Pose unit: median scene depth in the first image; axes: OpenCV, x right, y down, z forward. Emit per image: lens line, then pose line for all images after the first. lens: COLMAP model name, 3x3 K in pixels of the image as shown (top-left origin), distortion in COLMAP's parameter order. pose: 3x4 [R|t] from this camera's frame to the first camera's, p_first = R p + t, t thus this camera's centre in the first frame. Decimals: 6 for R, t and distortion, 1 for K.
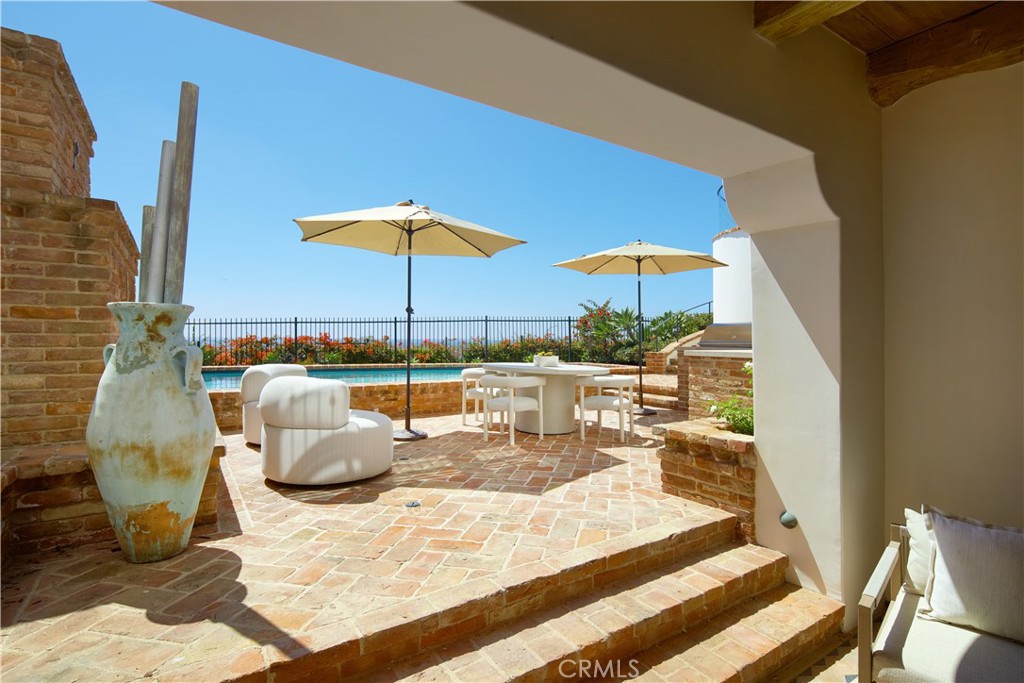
lens RADIAL K [[546.0, 0, 508.5], [0, 546.0, 363.9], [0, 0, 1]] dist [-0.000594, 0.000140]
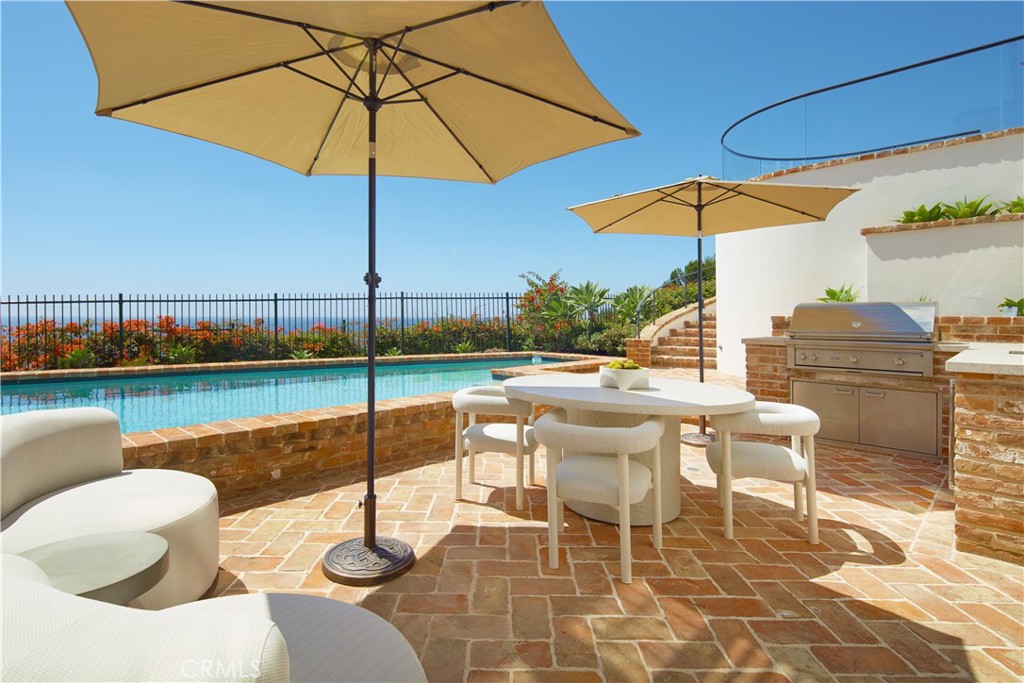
lens RADIAL K [[571.4, 0, 512.0], [0, 571.4, 341.5], [0, 0, 1]] dist [0.004292, 0.001876]
pose [[0.976989, -0.016596, 0.212645, -0.066067], [0.016833, 0.999858, 0.000694, -0.018055], [-0.212626, 0.002901, 0.977129, 0.203070]]
